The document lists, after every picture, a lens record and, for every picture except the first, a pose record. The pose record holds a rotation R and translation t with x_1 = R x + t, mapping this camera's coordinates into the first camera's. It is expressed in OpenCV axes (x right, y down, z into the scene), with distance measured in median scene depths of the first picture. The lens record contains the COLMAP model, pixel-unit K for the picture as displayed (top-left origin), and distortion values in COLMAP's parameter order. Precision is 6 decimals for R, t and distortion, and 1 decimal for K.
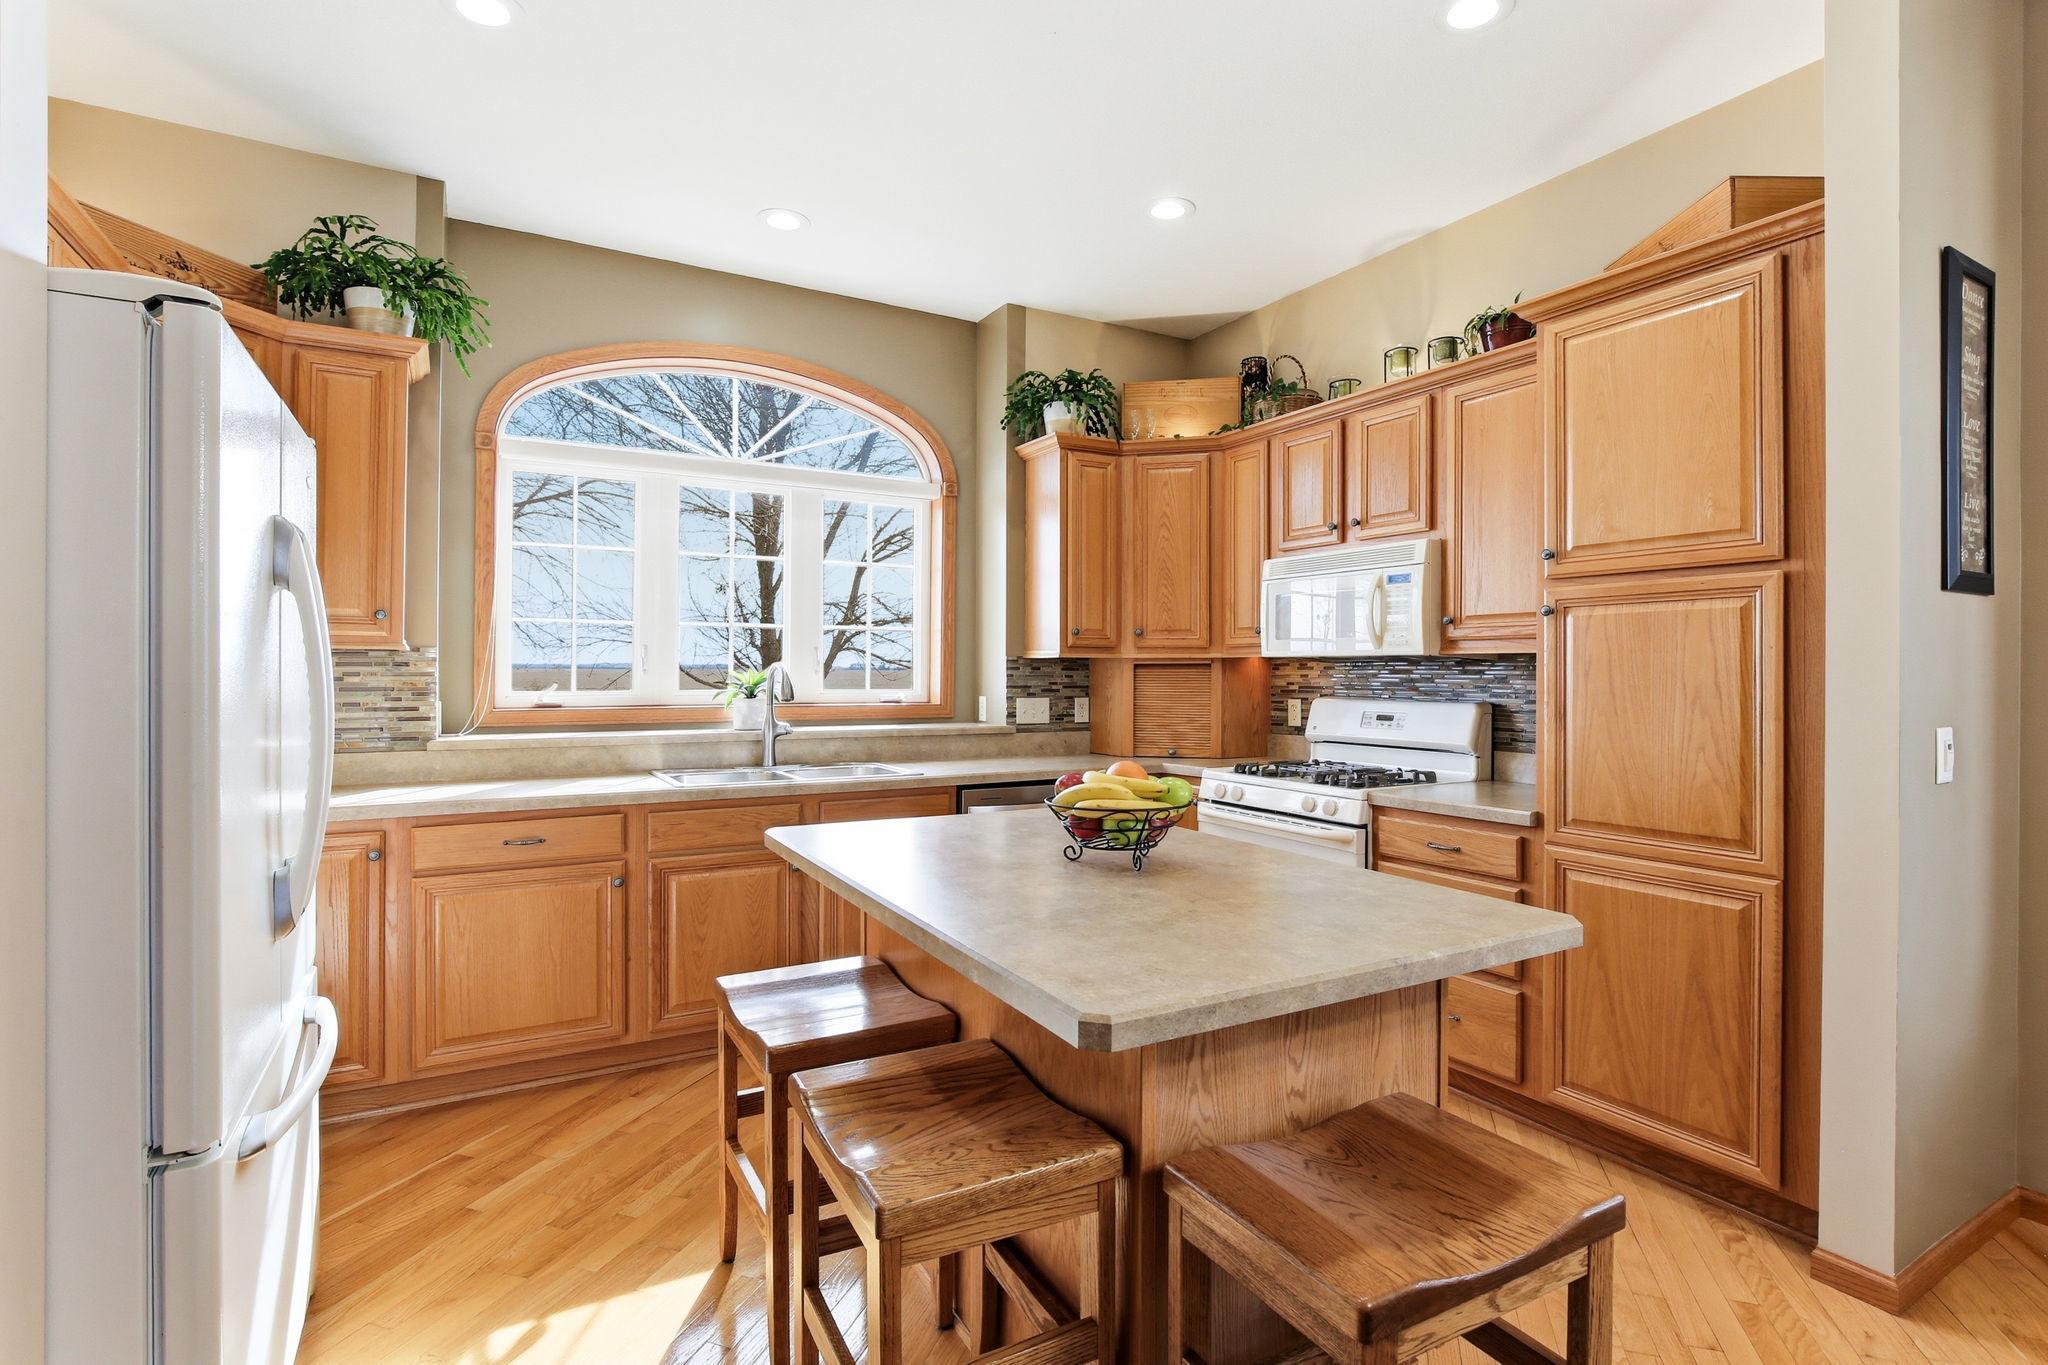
lens RADIAL K [[965.3, 0, 995.0], [0, 965.3, 679.9], [0, 0, 1]] dist [-0.028049, -0.000713]
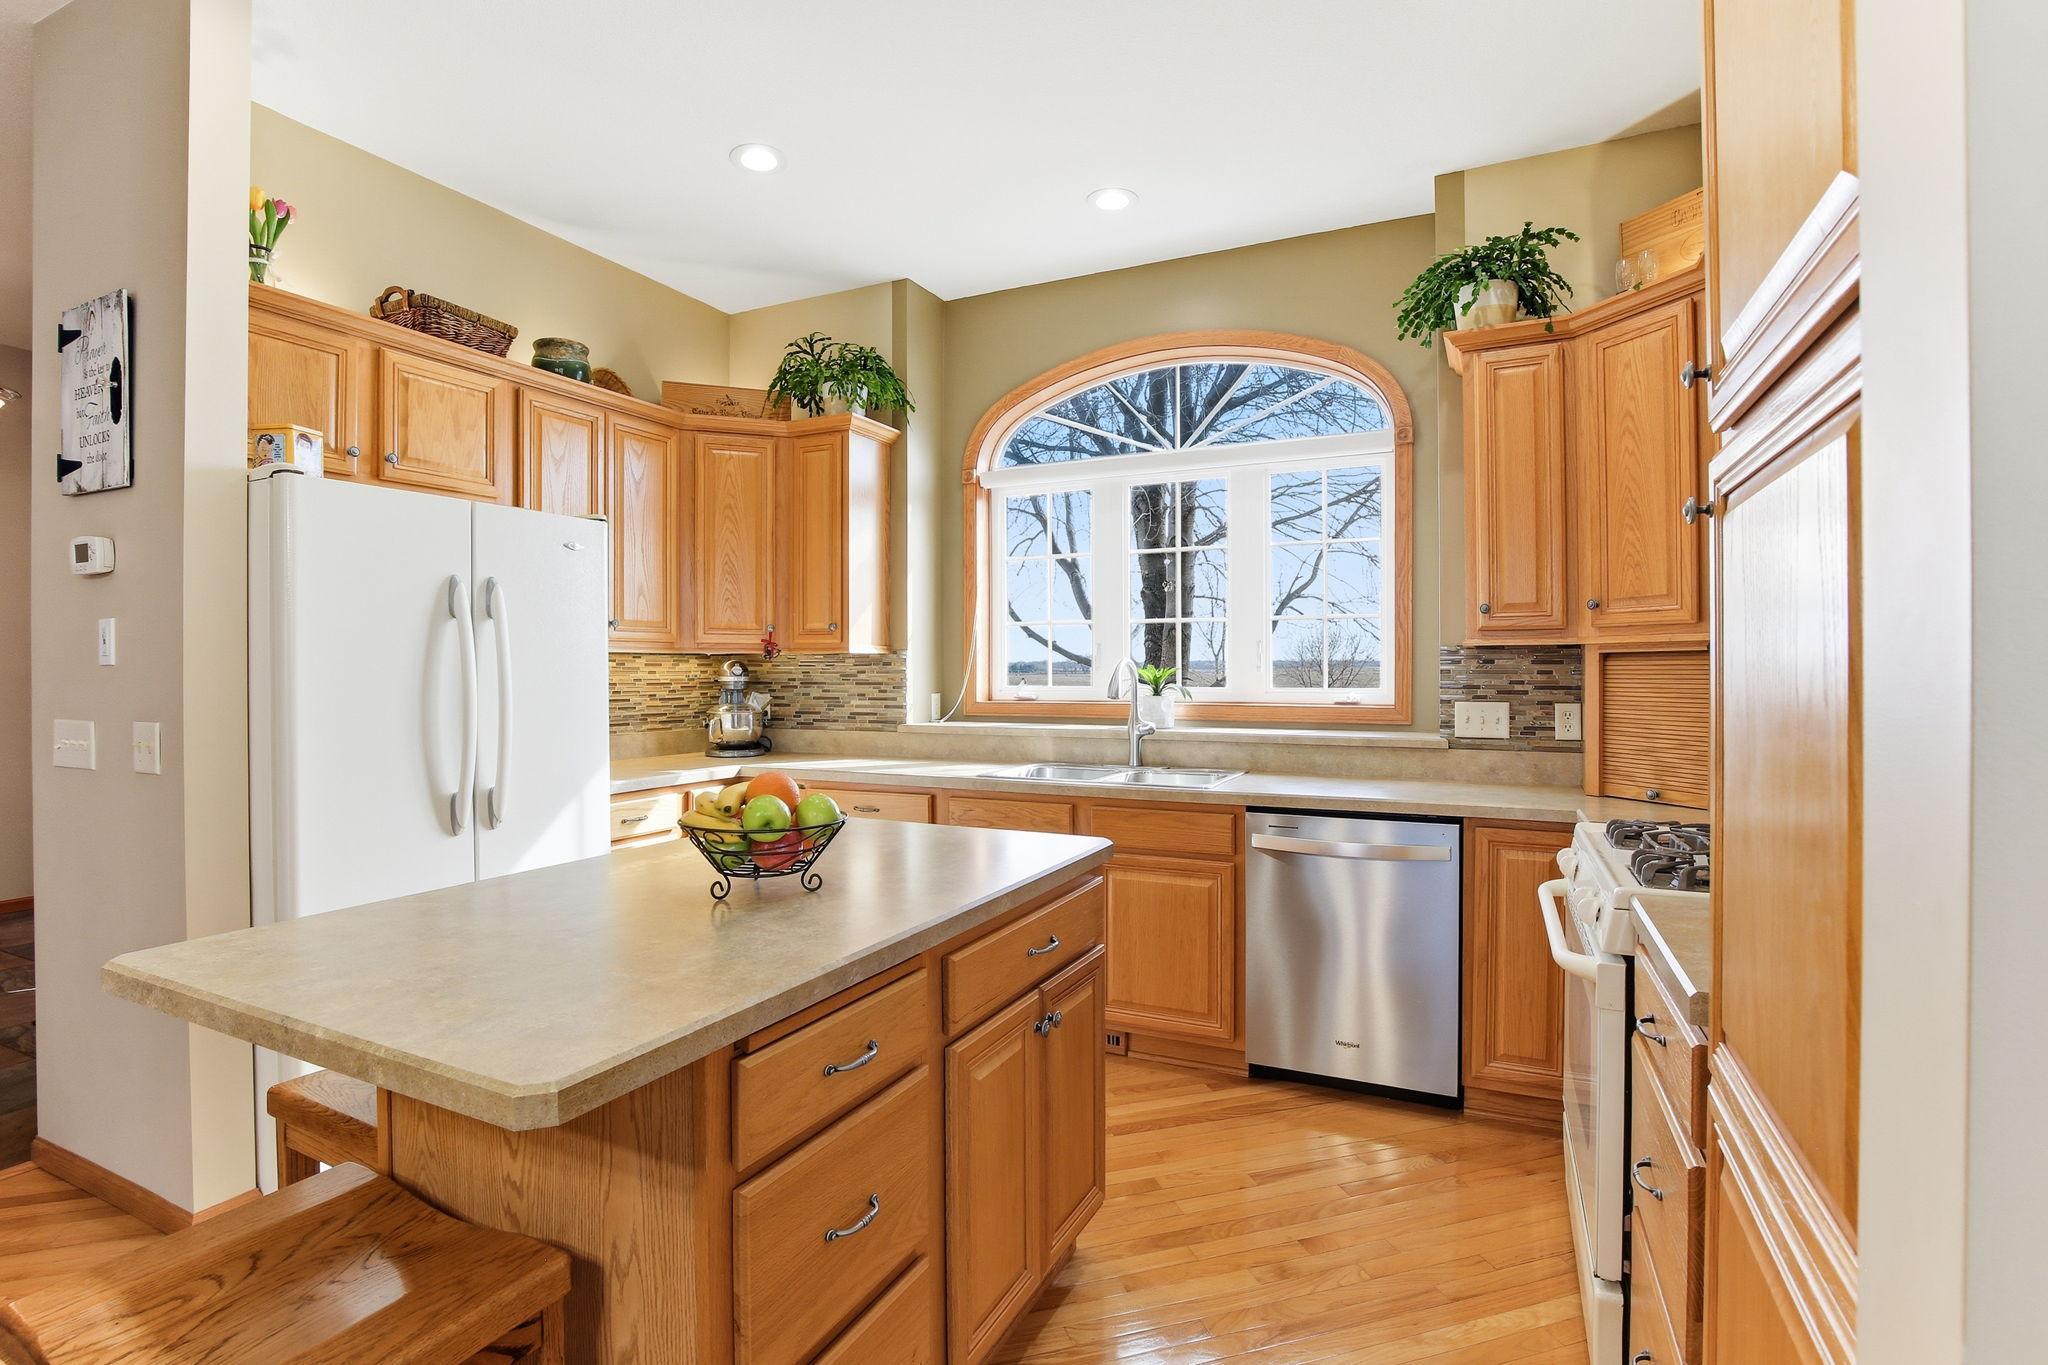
lens RADIAL K [[965.3, 0, 1005.0], [0, 965.3, 664.2], [0, 0, 1]] dist [-0.028049, -0.000713]
pose [[0.588763, -0.009000, -0.808256, 0.472788], [-0.001753, 0.999921, -0.012411, -0.000211], [0.808304, 0.008724, 0.588701, 0.333452]]
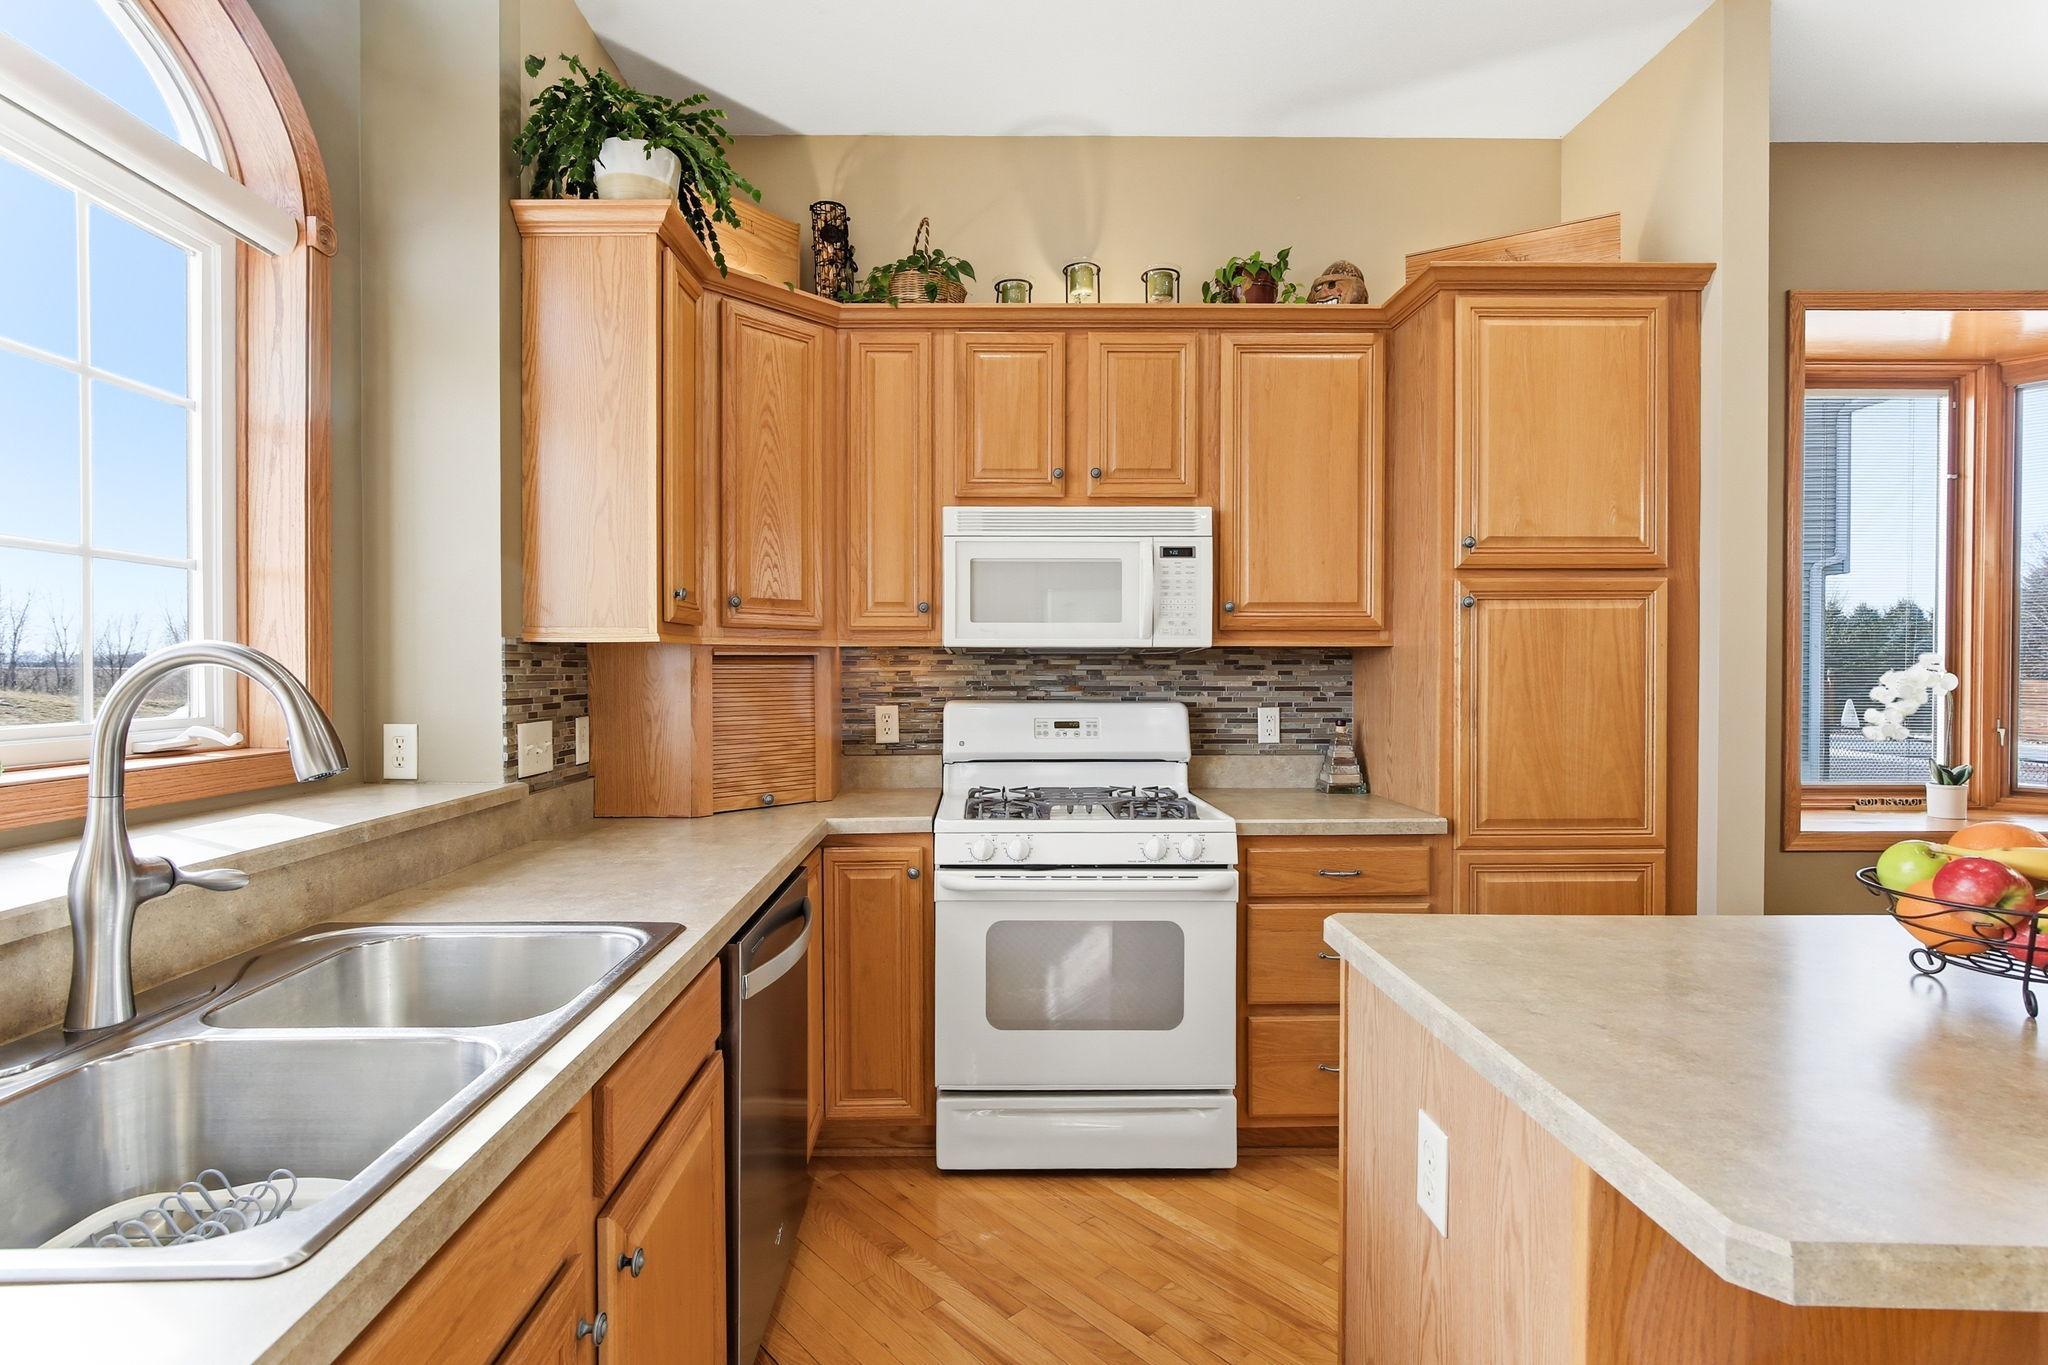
lens RADIAL K [[1008.7, 0, 944.1], [0, 1008.7, 685.8], [0, 0, 1]] dist [-0.028806, 0.004574]
pose [[0.485505, -0.021073, 0.873980, -0.352531], [0.008885, 0.999777, 0.019170, -0.009189], [-0.874188, -0.001542, 0.485584, 0.645077]]
